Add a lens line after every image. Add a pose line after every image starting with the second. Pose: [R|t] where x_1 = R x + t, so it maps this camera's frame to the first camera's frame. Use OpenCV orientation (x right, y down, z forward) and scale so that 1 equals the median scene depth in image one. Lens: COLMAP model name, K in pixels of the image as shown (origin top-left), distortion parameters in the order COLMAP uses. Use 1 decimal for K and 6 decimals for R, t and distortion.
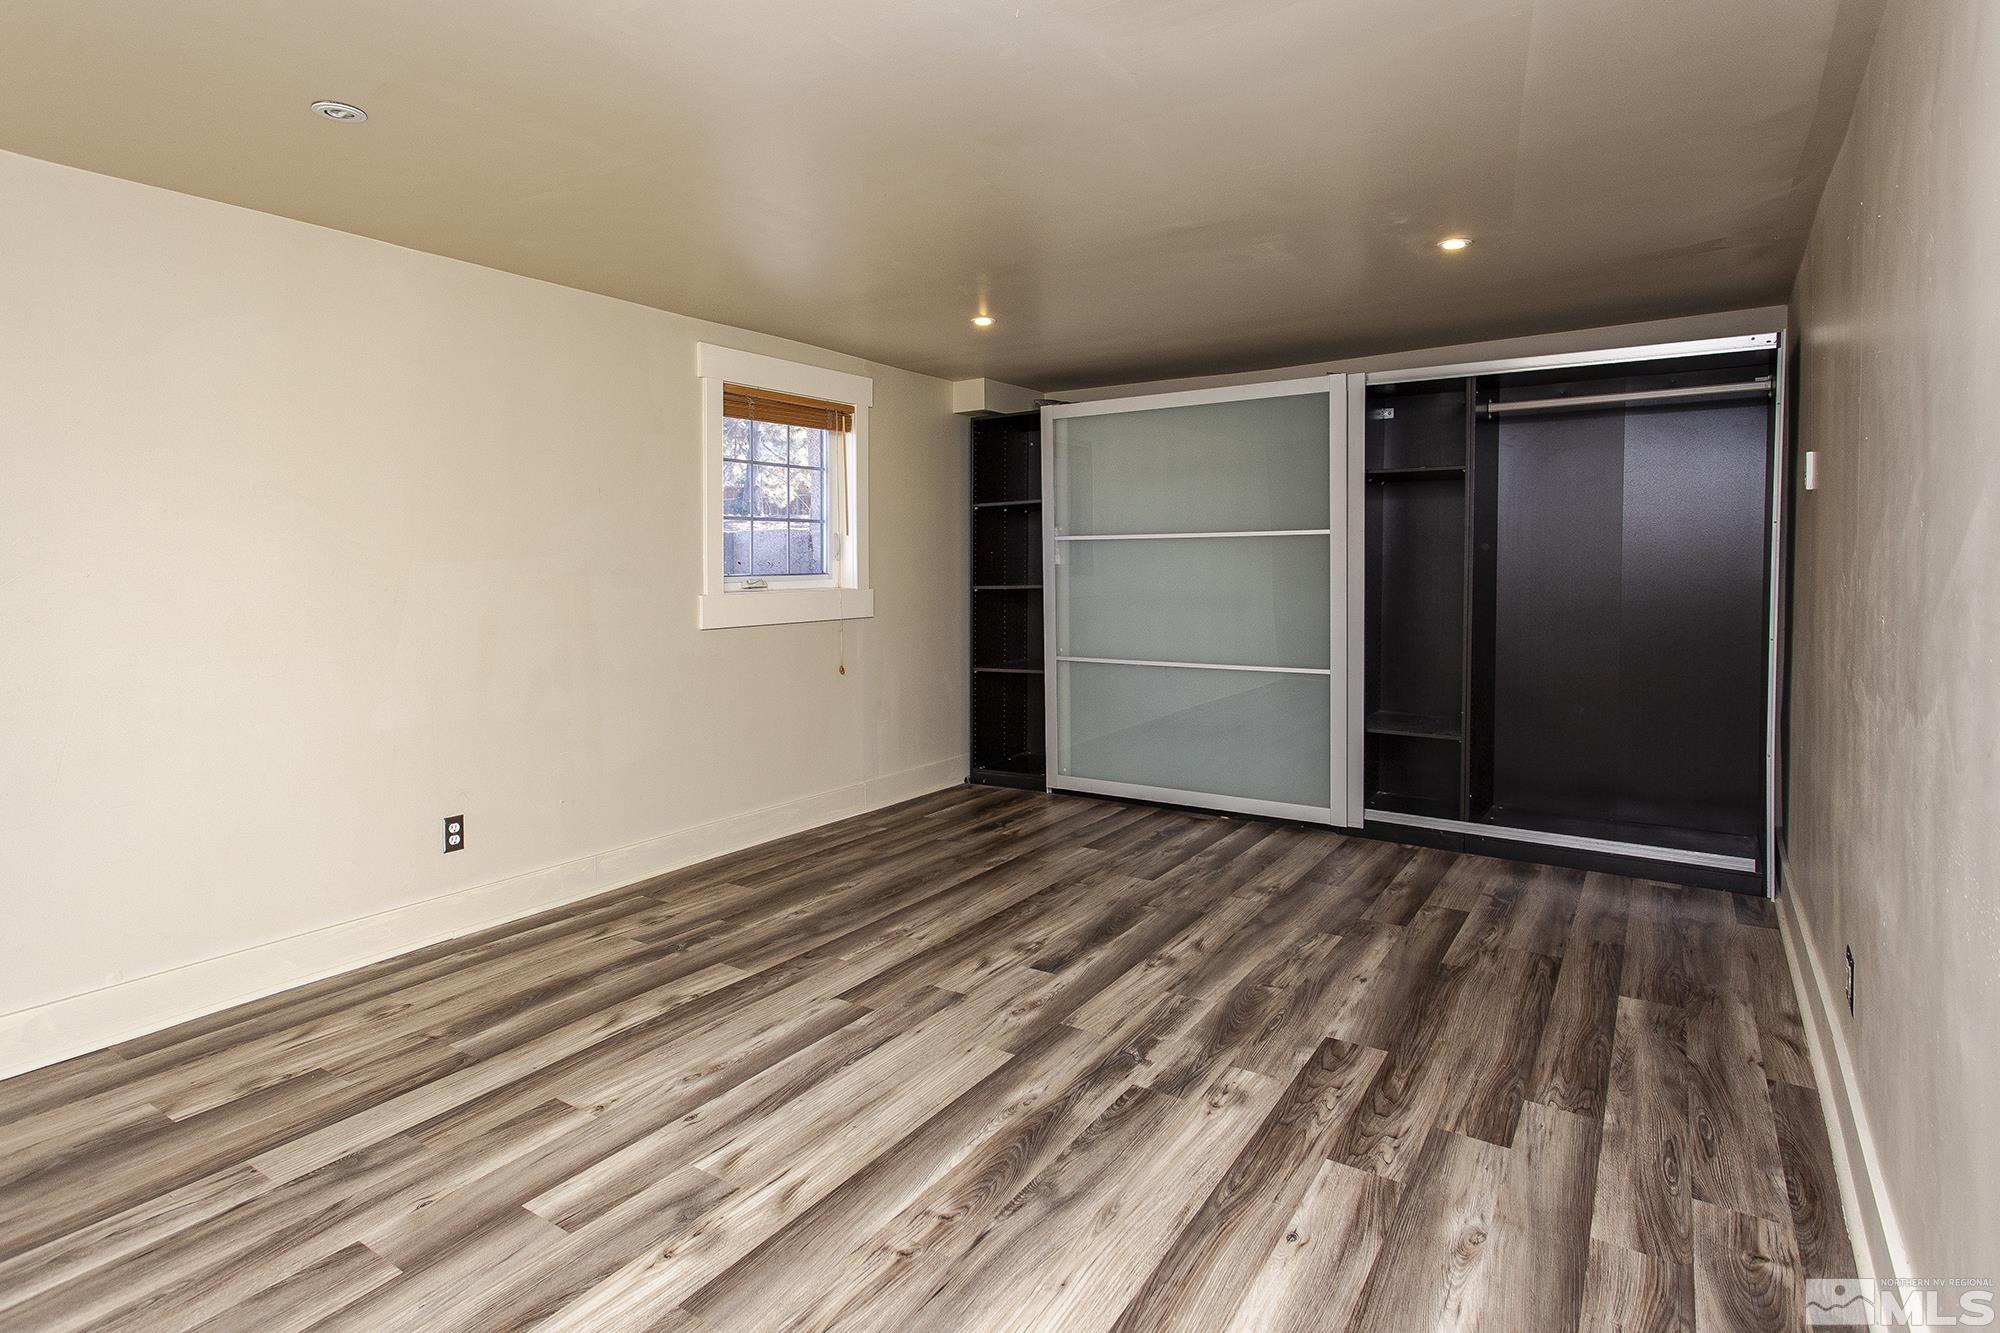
lens RADIAL K [[1022.6, 0, 995.5], [0, 1022.6, 615.8], [0, 0, 1]] dist [0.004116, 0.001134]
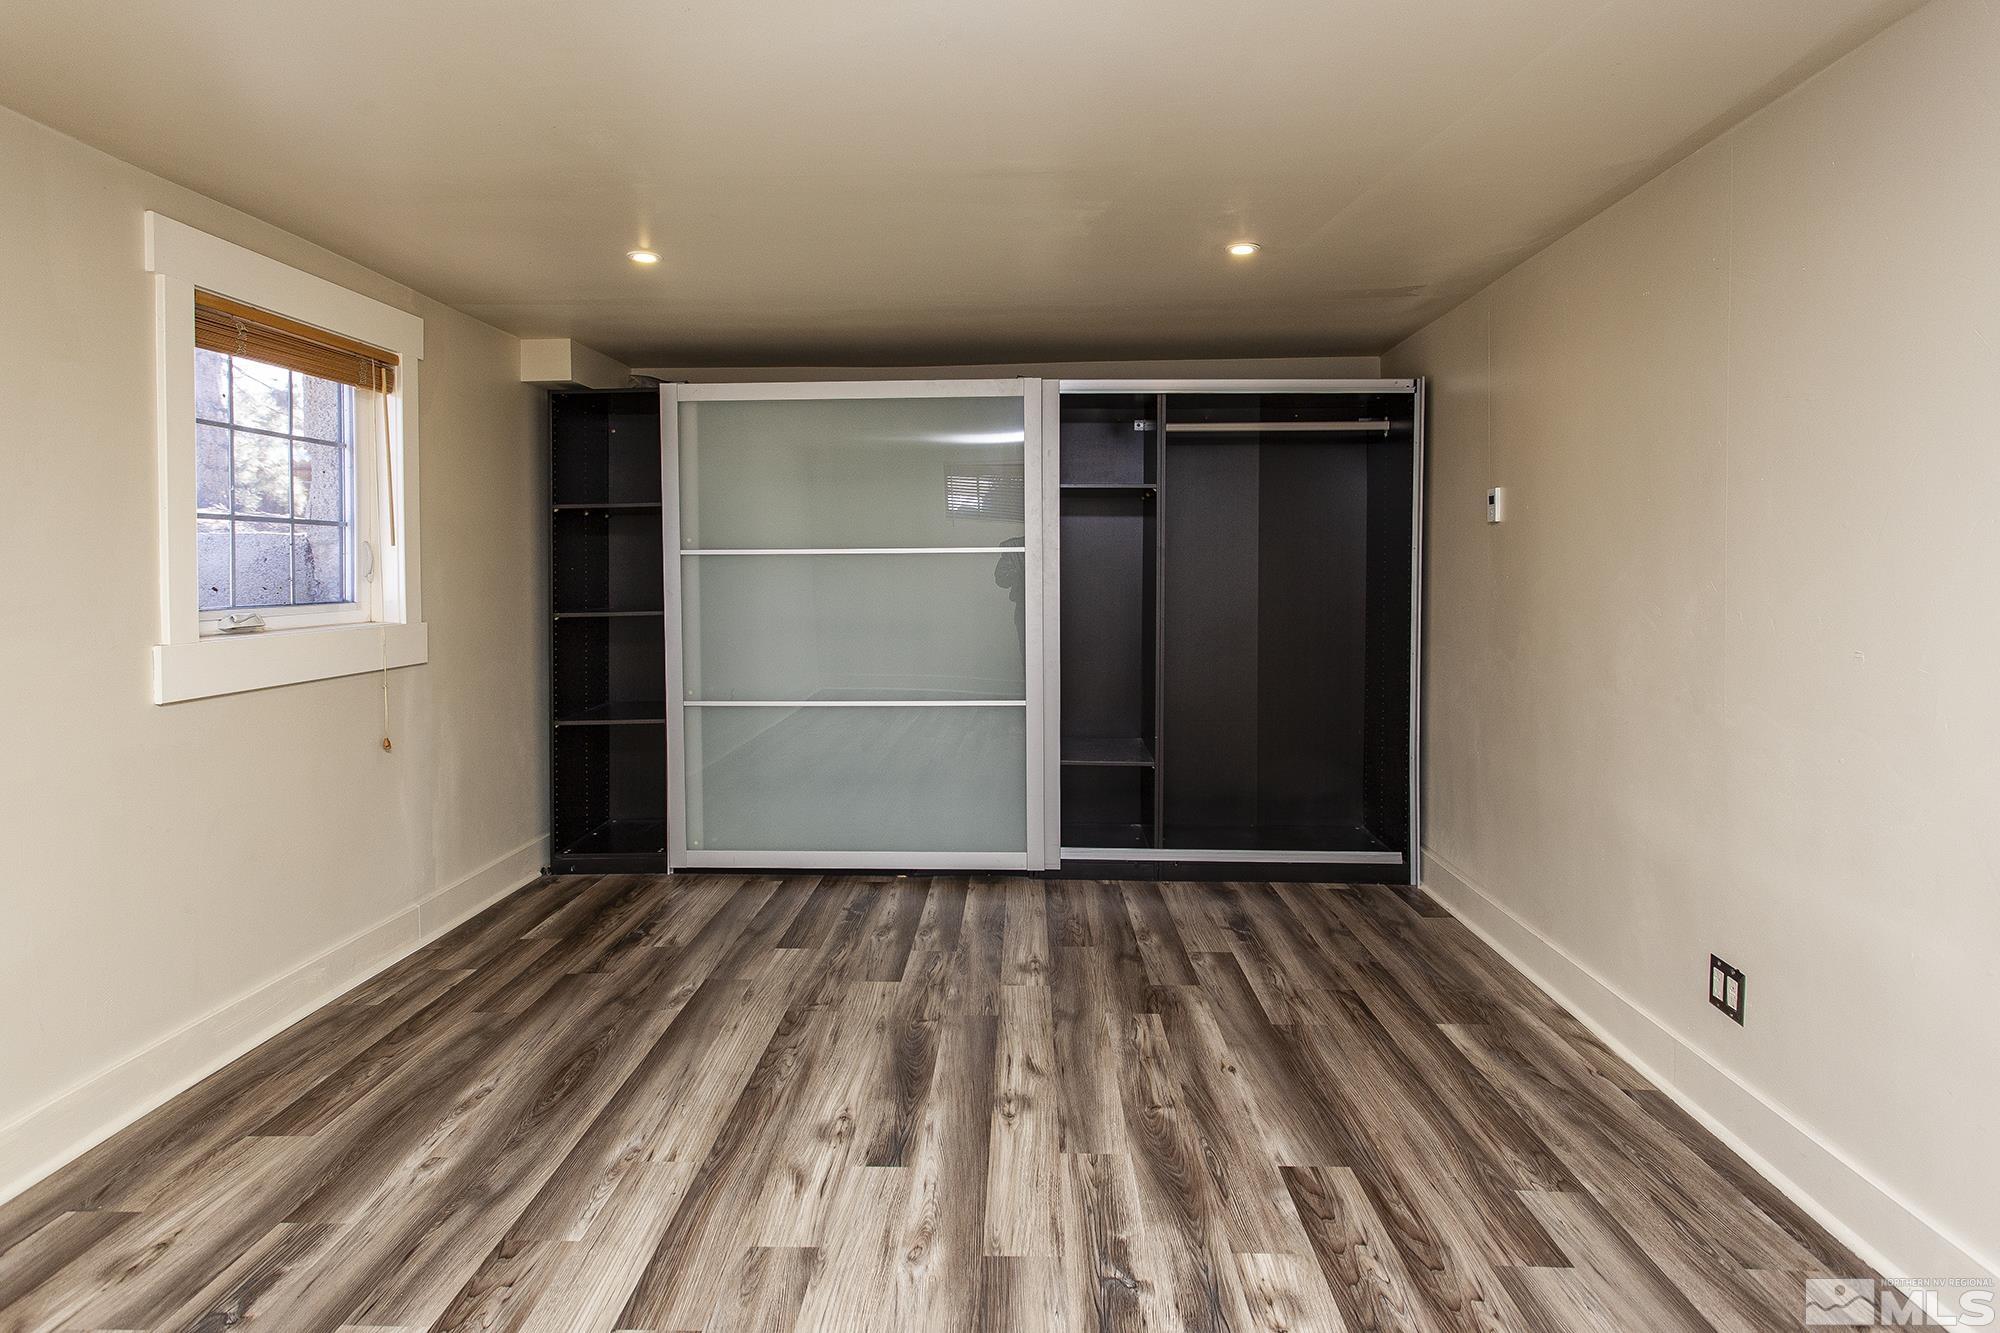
lens RADIAL K [[1022.6, 0, 995.5], [0, 1022.6, 615.8], [0, 0, 1]] dist [0.004116, 0.001134]
pose [[0.852527, -0.021102, 0.522258, -0.219275], [0.024595, 0.999697, 0.000245, -0.031060], [-0.522105, 0.012636, 0.852788, 0.296635]]
